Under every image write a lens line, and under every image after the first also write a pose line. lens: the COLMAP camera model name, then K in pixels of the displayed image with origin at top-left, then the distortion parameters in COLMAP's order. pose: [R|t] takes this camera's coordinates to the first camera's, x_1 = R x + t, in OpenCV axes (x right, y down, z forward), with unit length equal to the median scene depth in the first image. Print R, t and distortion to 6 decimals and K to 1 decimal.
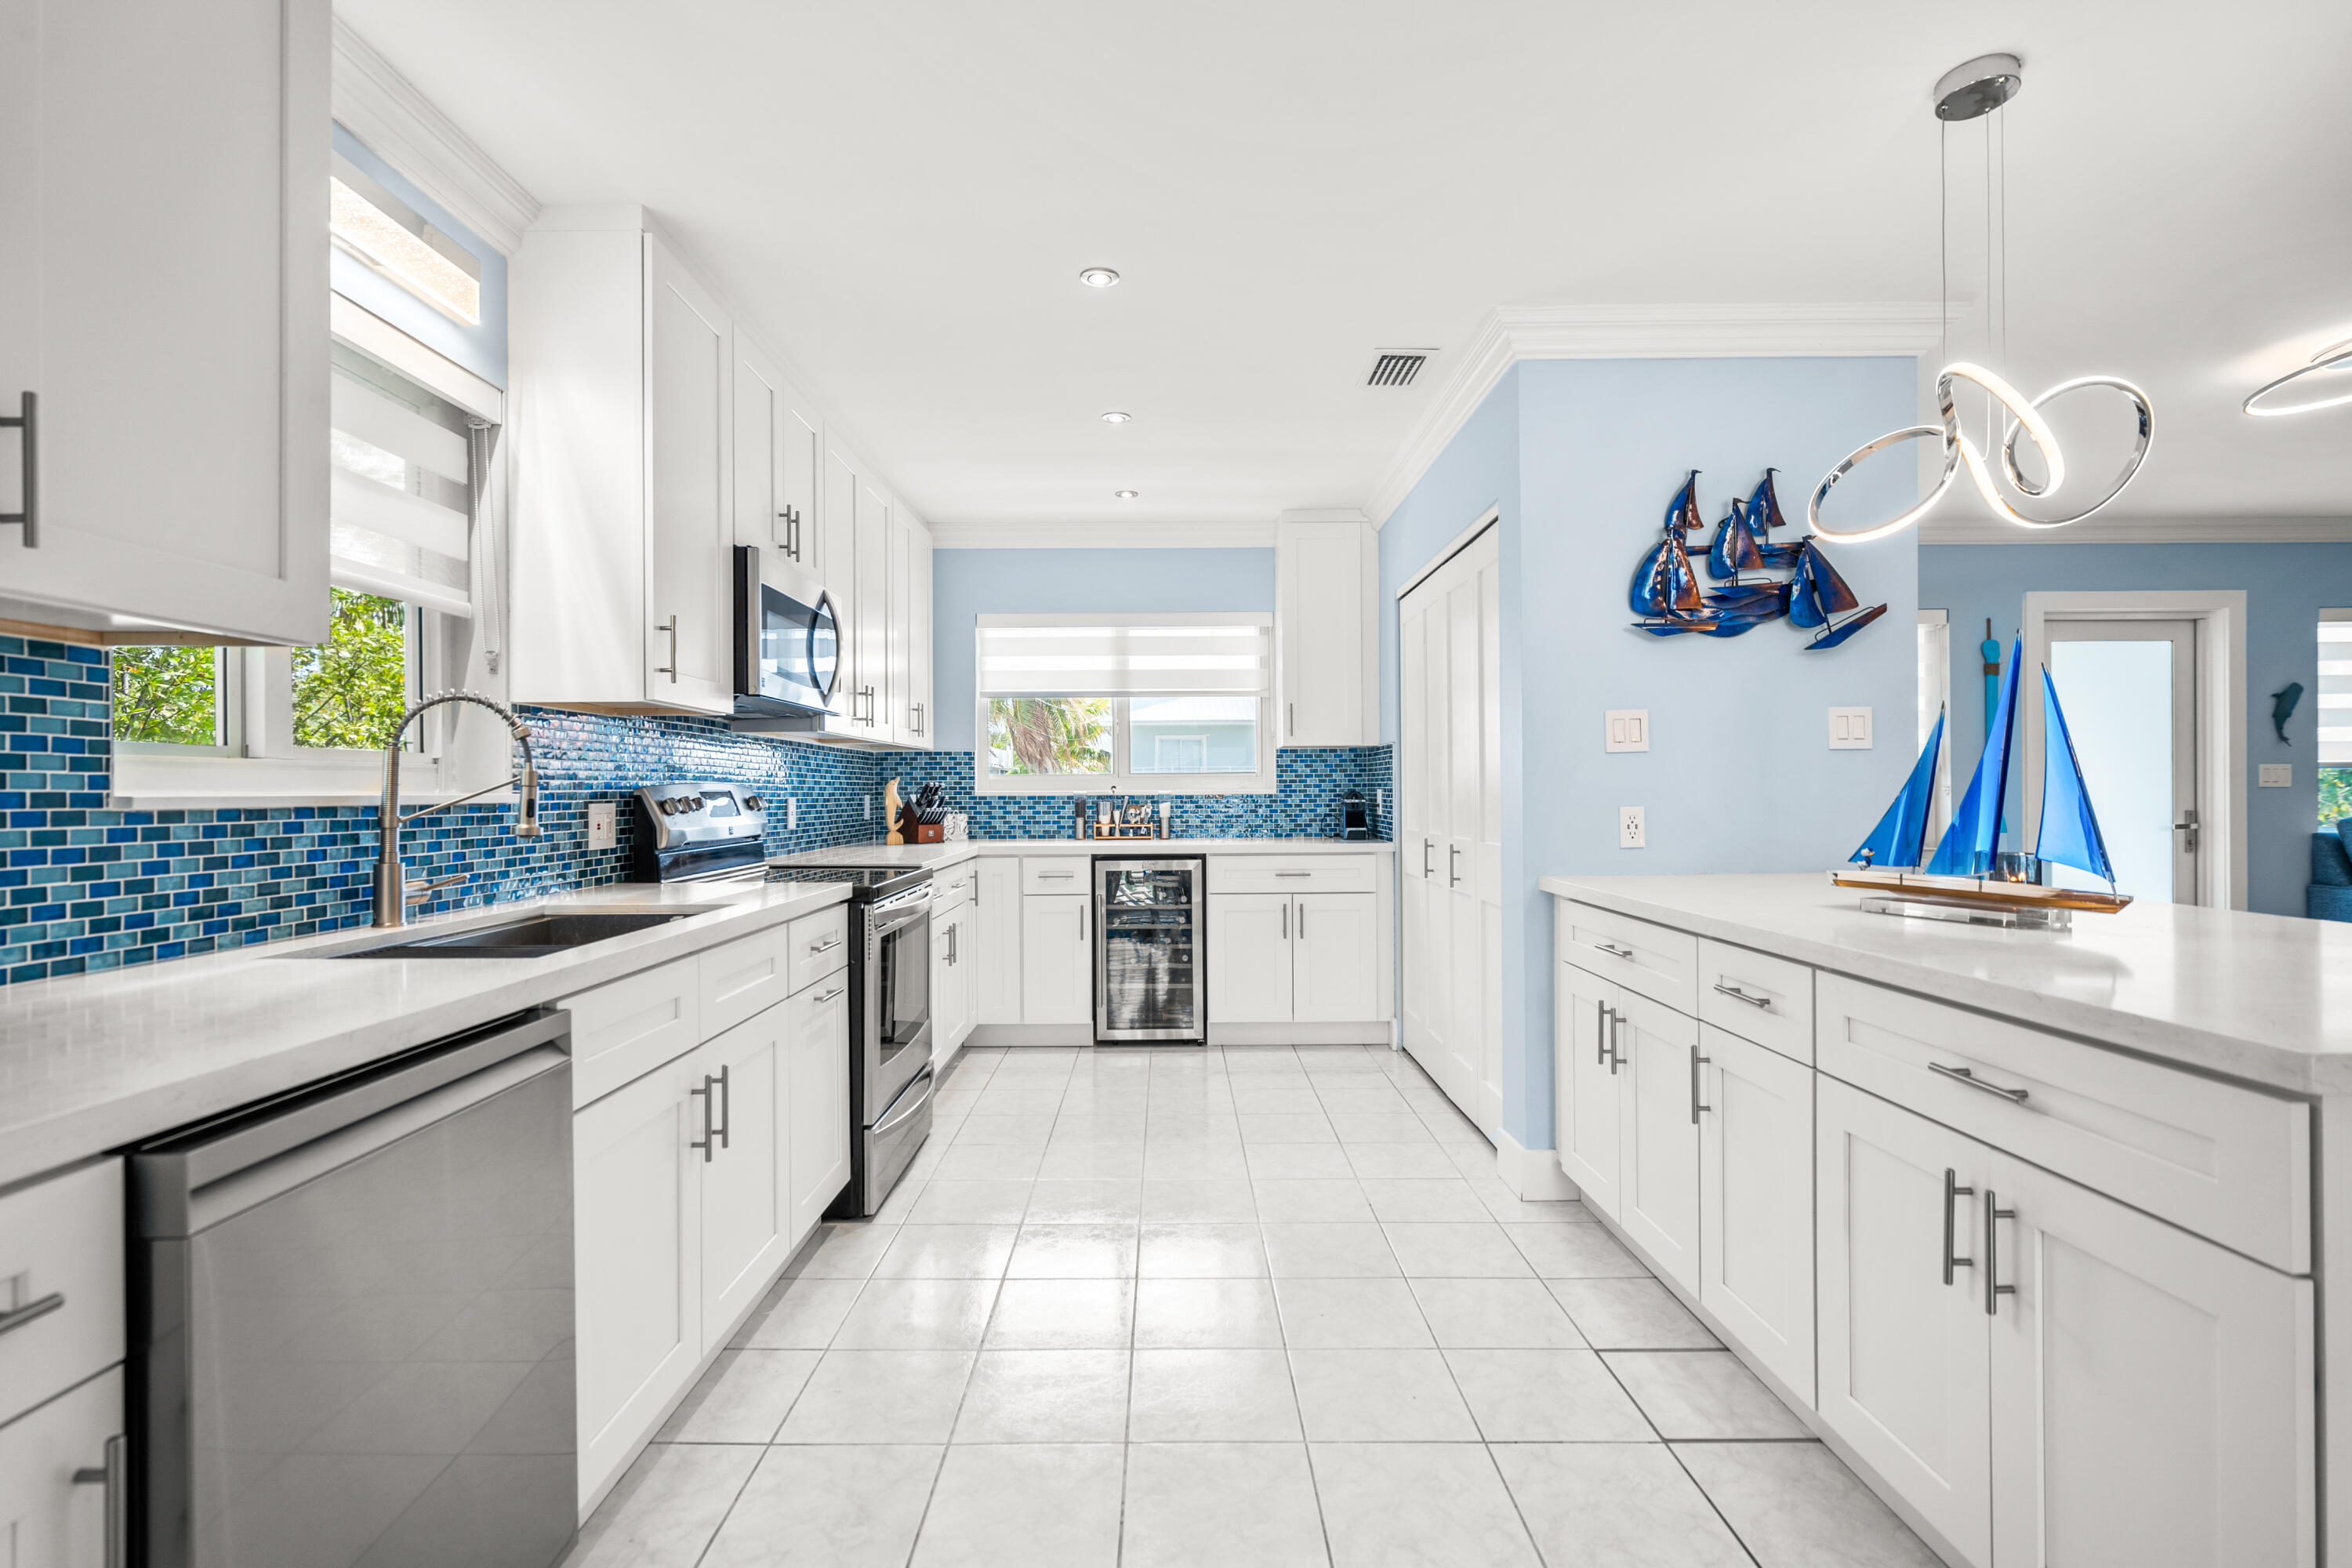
lens RADIAL K [[1071.9, 0, 1161.7], [0, 1071.9, 793.2], [0, 0, 1]] dist [0.003367, 0.000066]
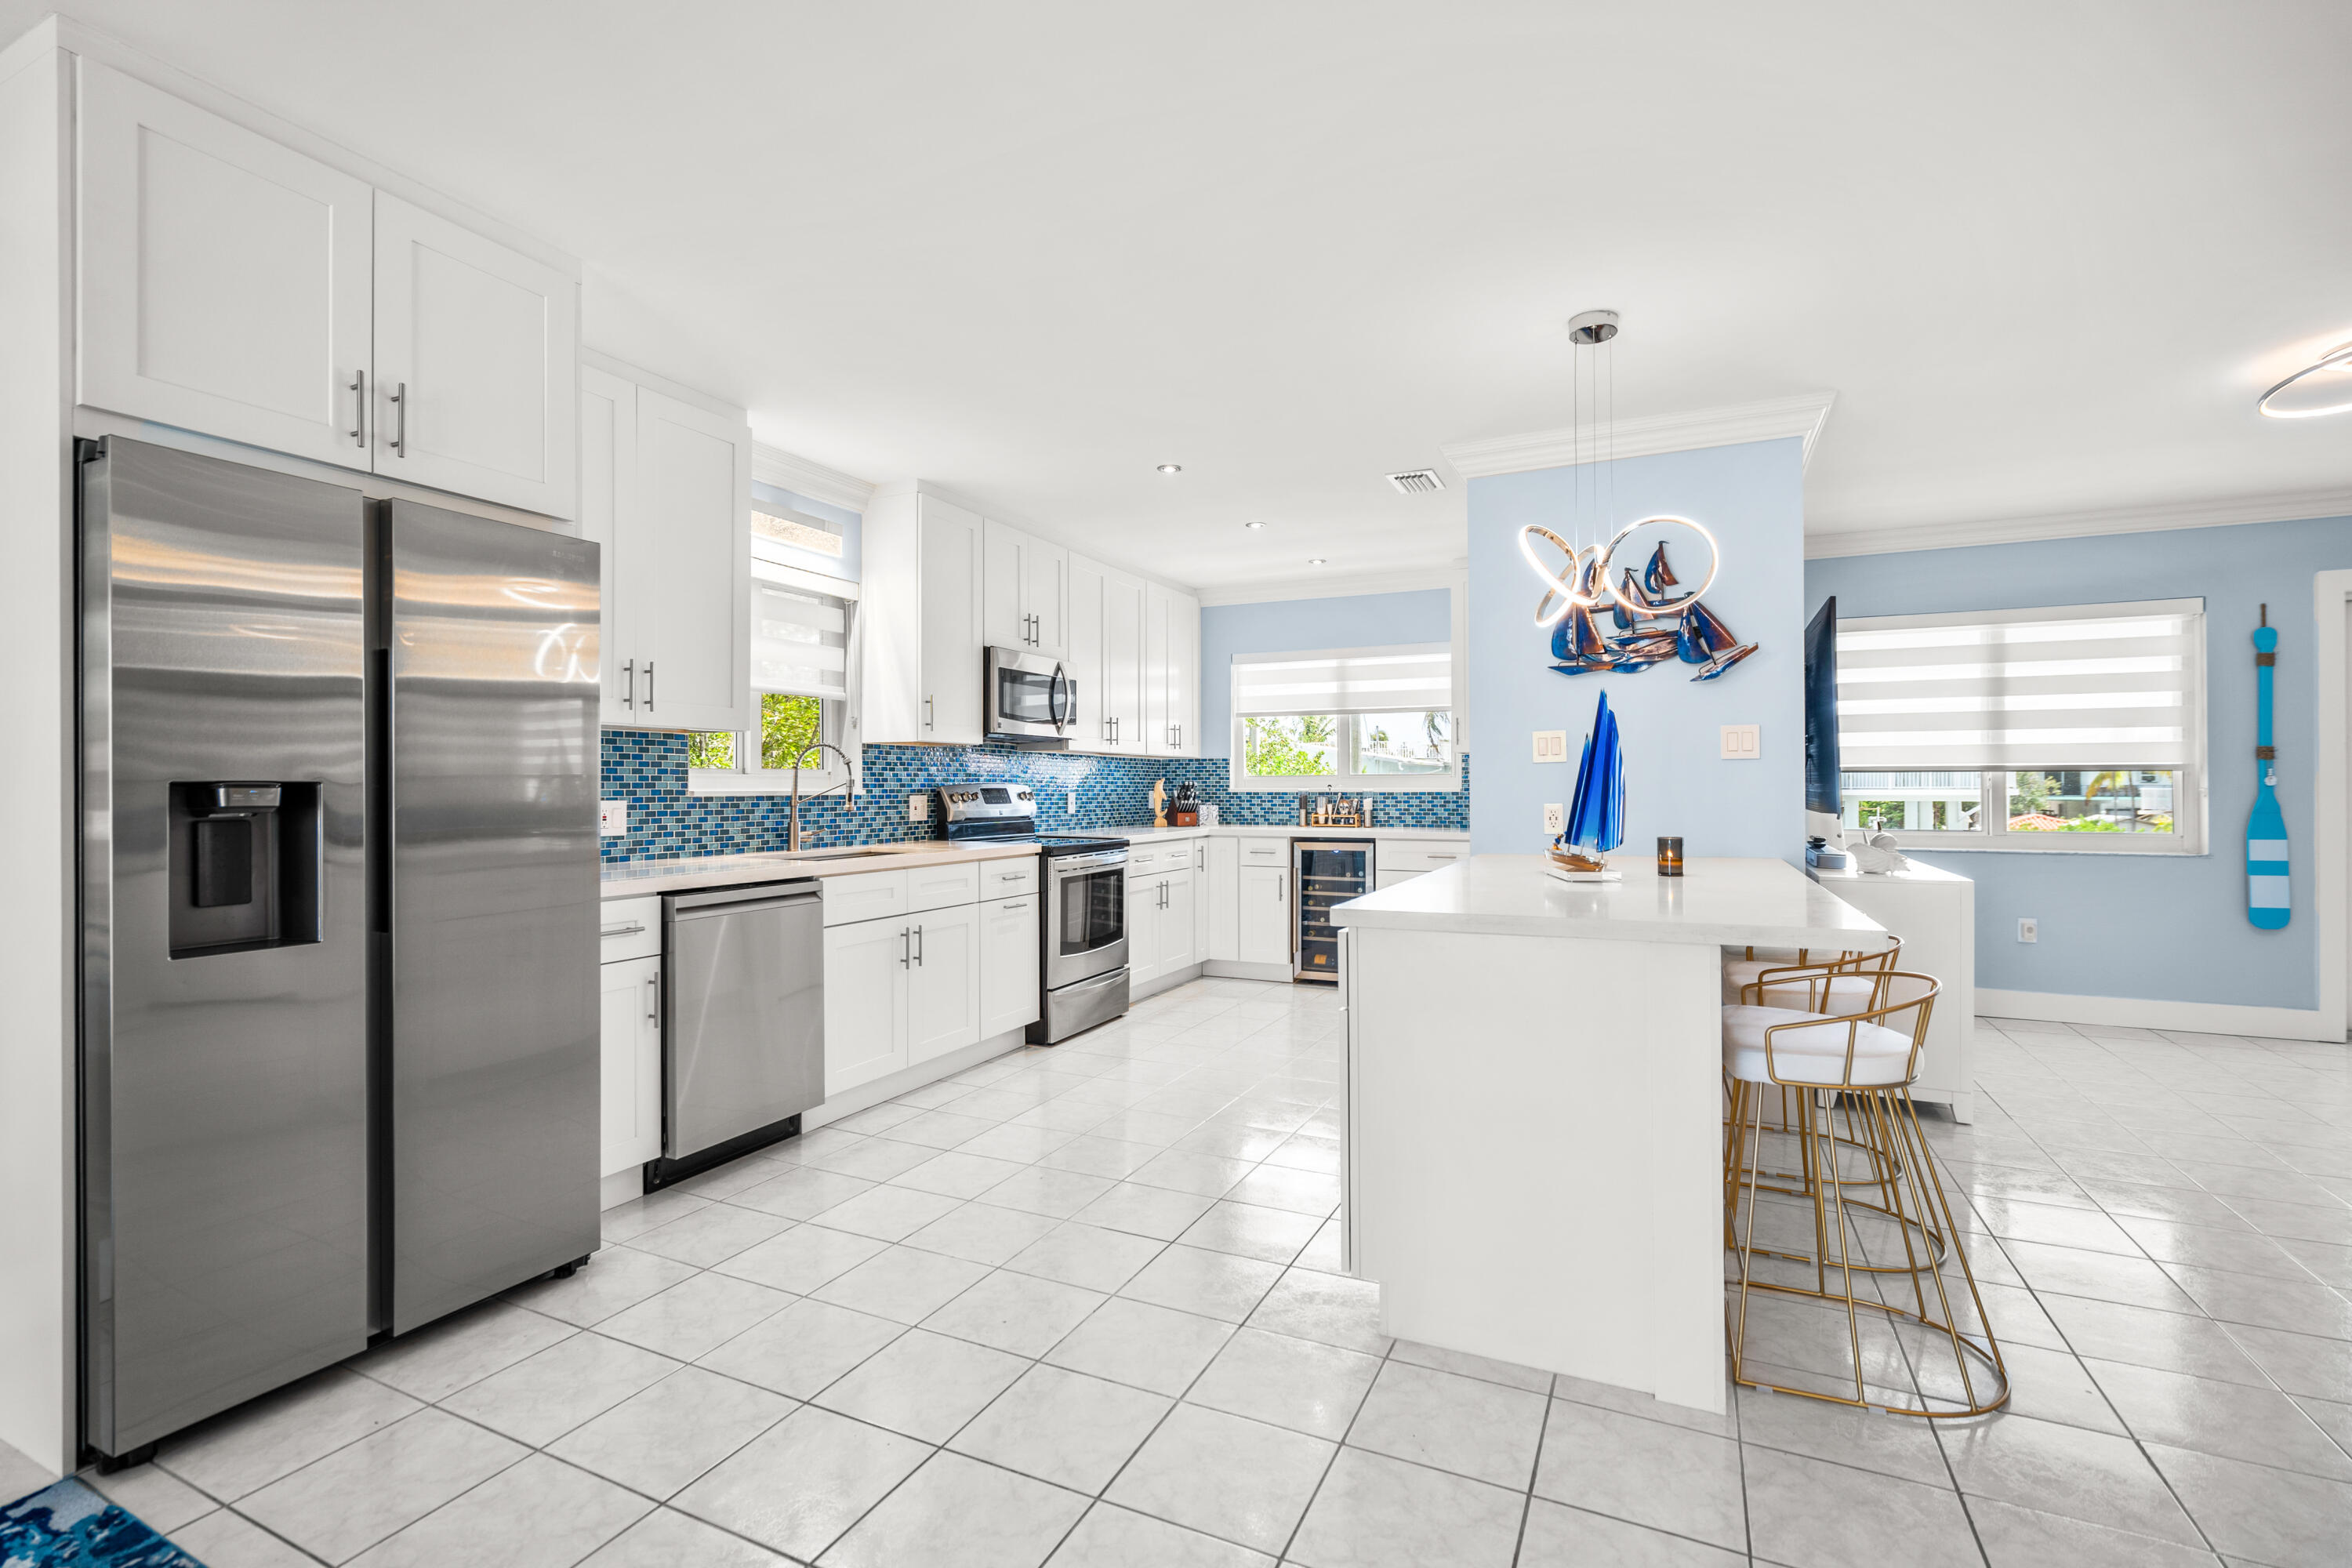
lens RADIAL K [[1071.9, 0, 1156.0], [0, 1071.9, 789.5], [0, 0, 1]] dist [0.003367, 0.000066]
pose [[0.899782, 0.005158, -0.436309, 0.579627], [-0.004460, 0.999987, 0.002624, -0.006468], [0.436317, -0.000416, 0.899793, -0.414458]]
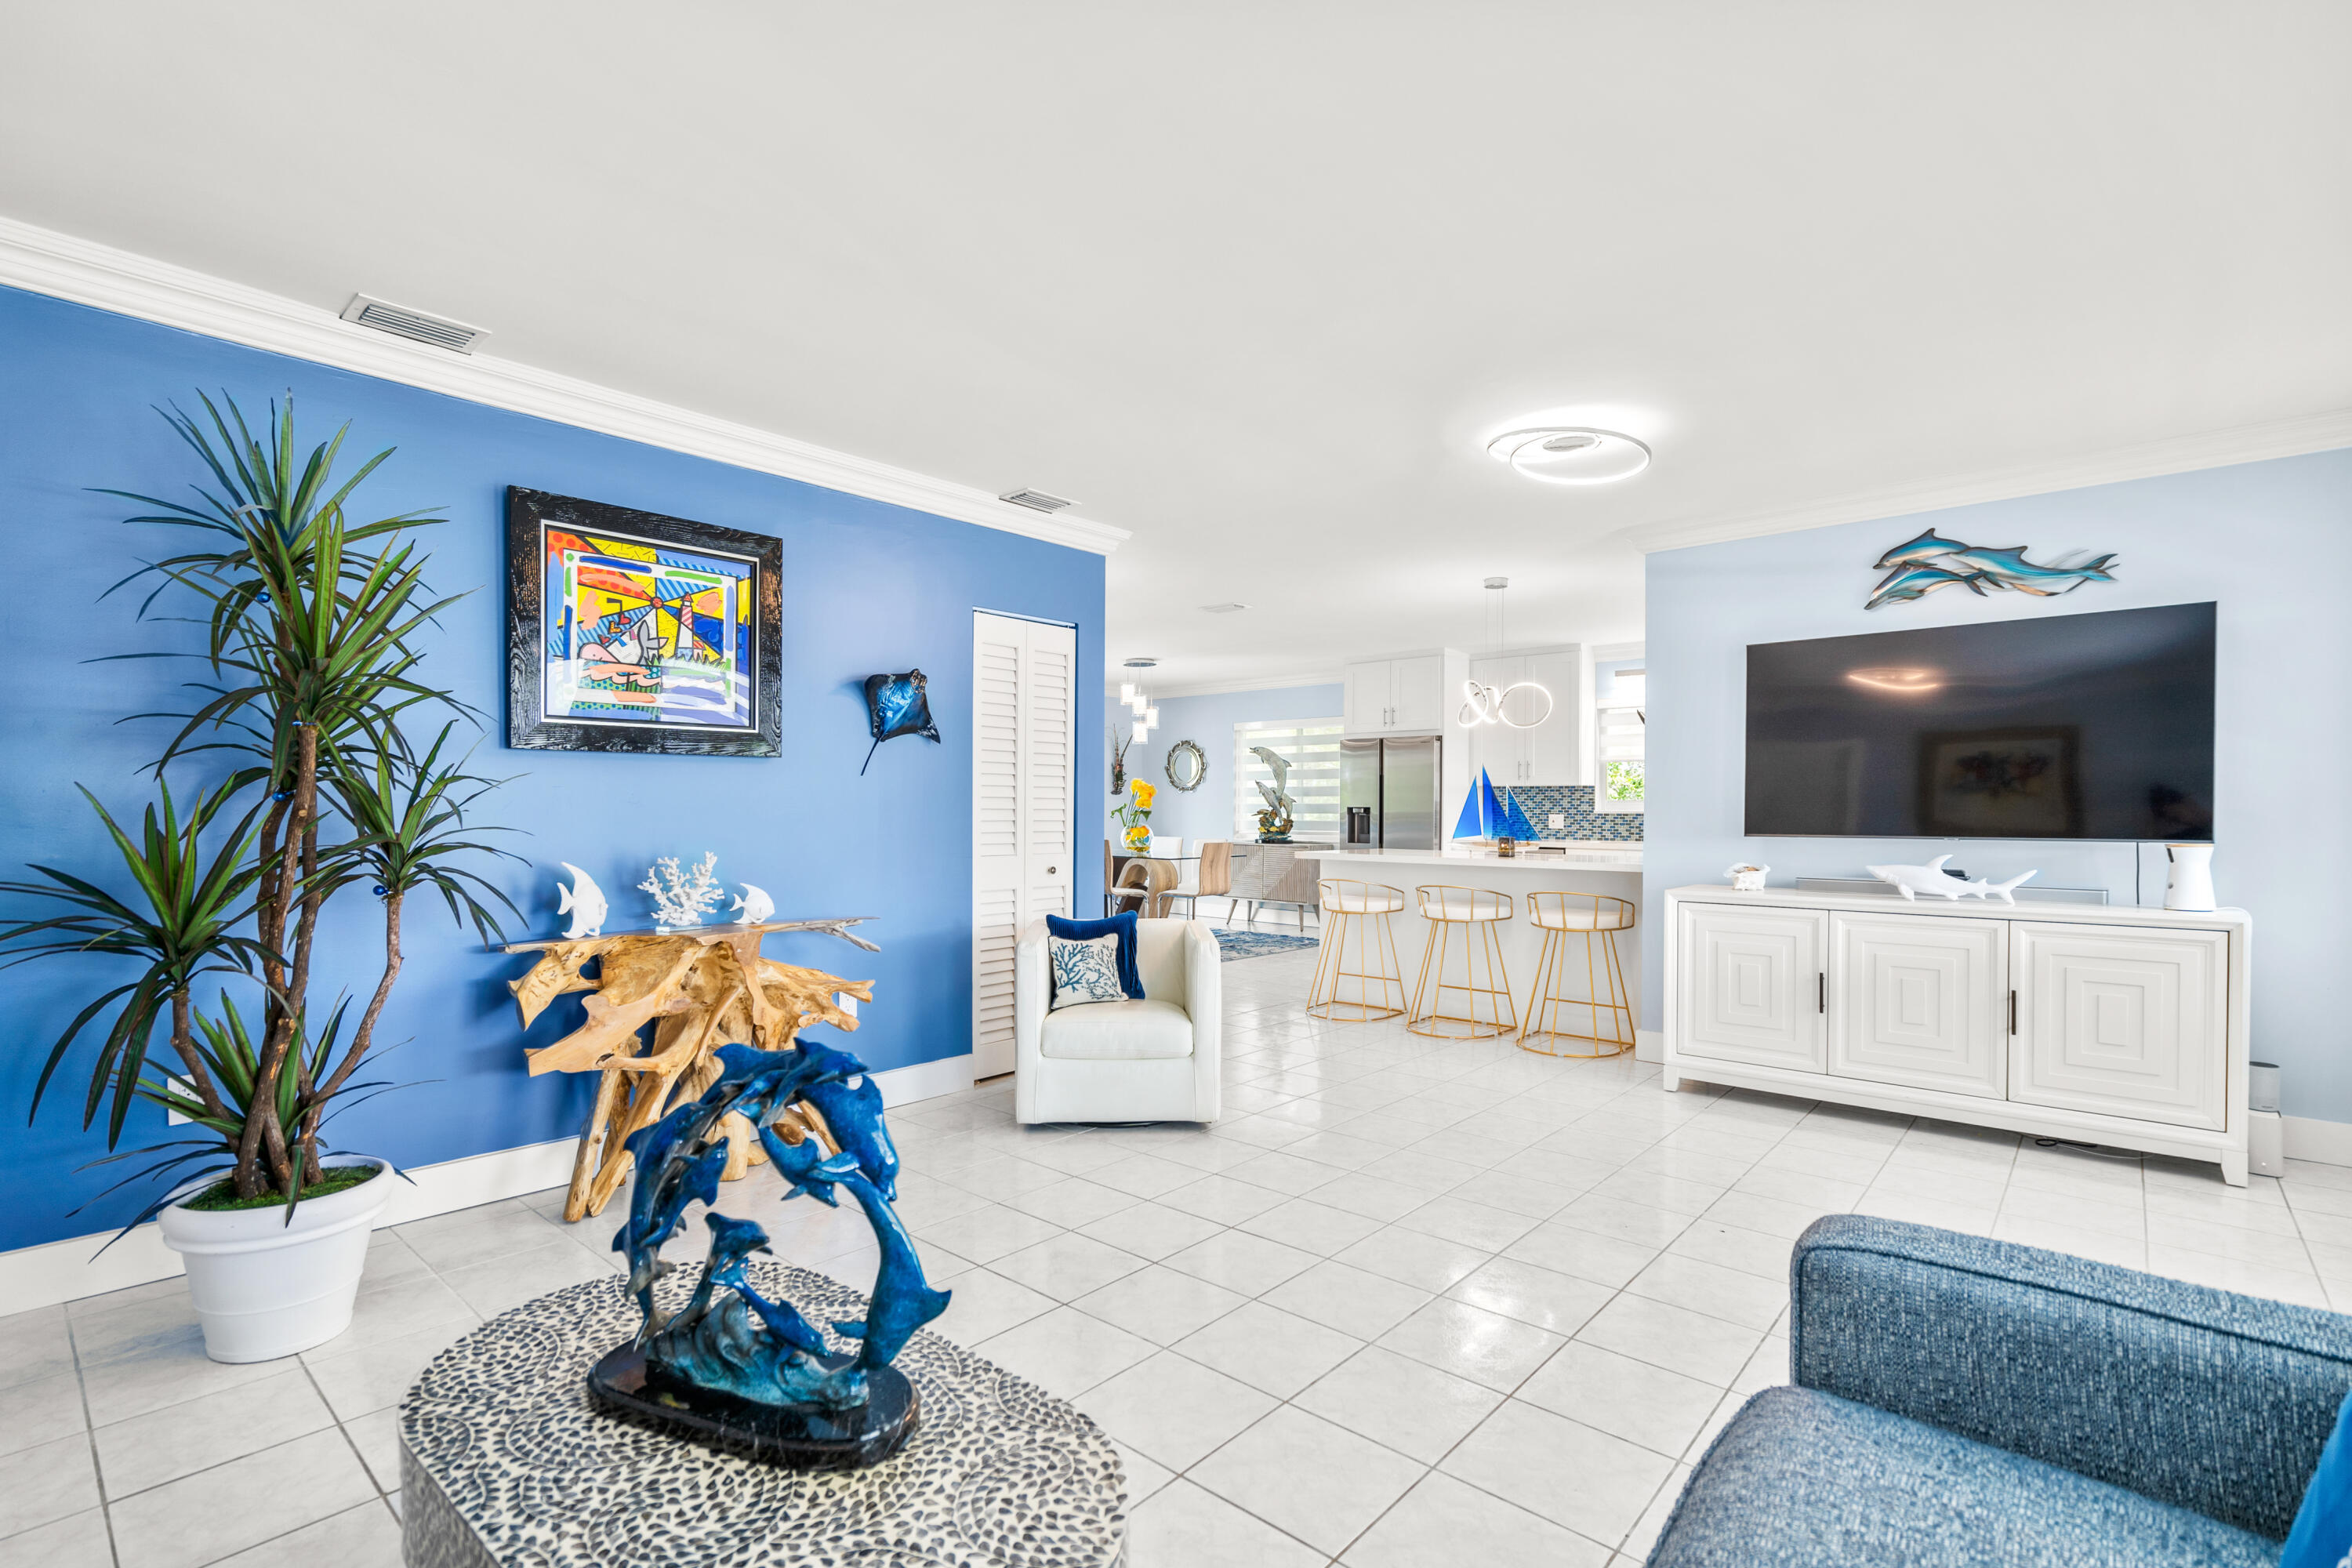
lens RADIAL K [[1071.9, 0, 1173.9], [0, 1071.9, 794.5], [0, 0, 1]] dist [0.003367, 0.000066]
pose [[-0.664482, -0.006249, -0.747278, 2.425752], [-0.004199, 0.999980, -0.004628, -0.024806], [0.747293, 0.000063, -0.664495, 1.571295]]
